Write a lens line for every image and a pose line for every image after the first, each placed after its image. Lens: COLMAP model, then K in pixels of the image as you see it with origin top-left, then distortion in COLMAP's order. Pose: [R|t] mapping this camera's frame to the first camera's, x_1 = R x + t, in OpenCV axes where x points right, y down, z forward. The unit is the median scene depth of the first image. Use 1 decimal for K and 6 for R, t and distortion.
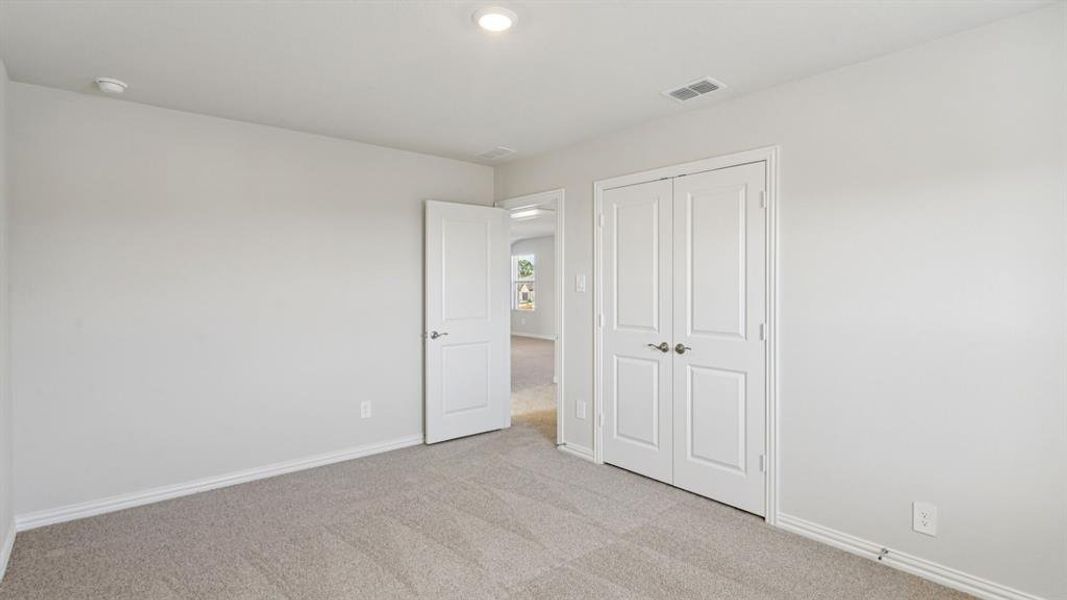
lens RADIAL K [[508.3, 0, 530.1], [0, 508.3, 298.8], [0, 0, 1]] dist [-0.044718, 0.016054]
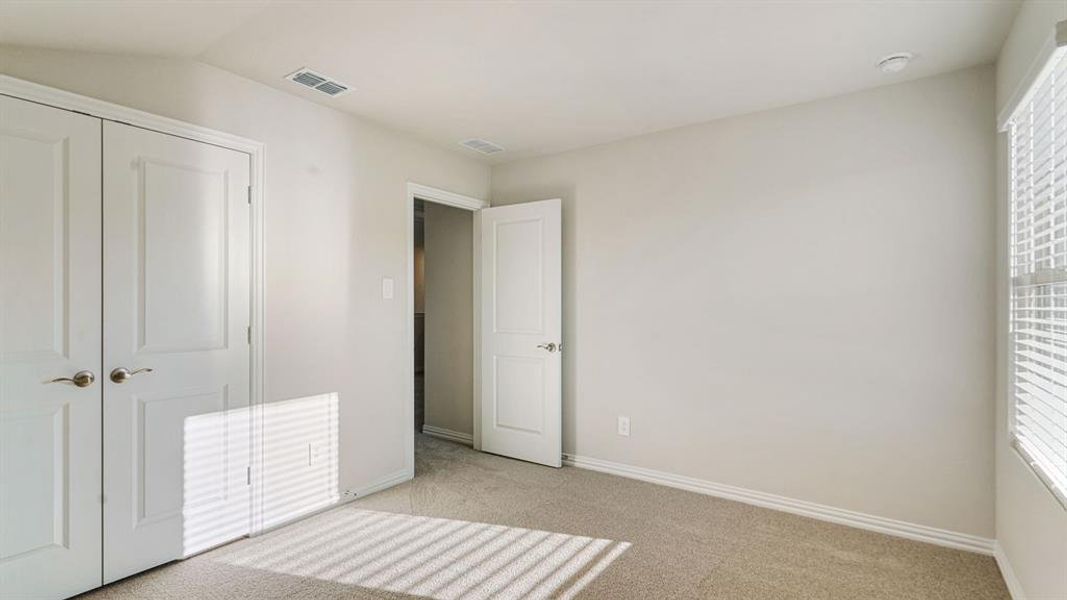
lens RADIAL K [[508.3, 0, 530.1], [0, 508.3, 298.8], [0, 0, 1]] dist [-0.044718, 0.016054]
pose [[-0.255890, 0.005689, 0.966689, -0.566052], [-0.007256, 0.999943, -0.007805, -0.003366], [-0.966679, -0.009012, -0.255834, 0.739876]]
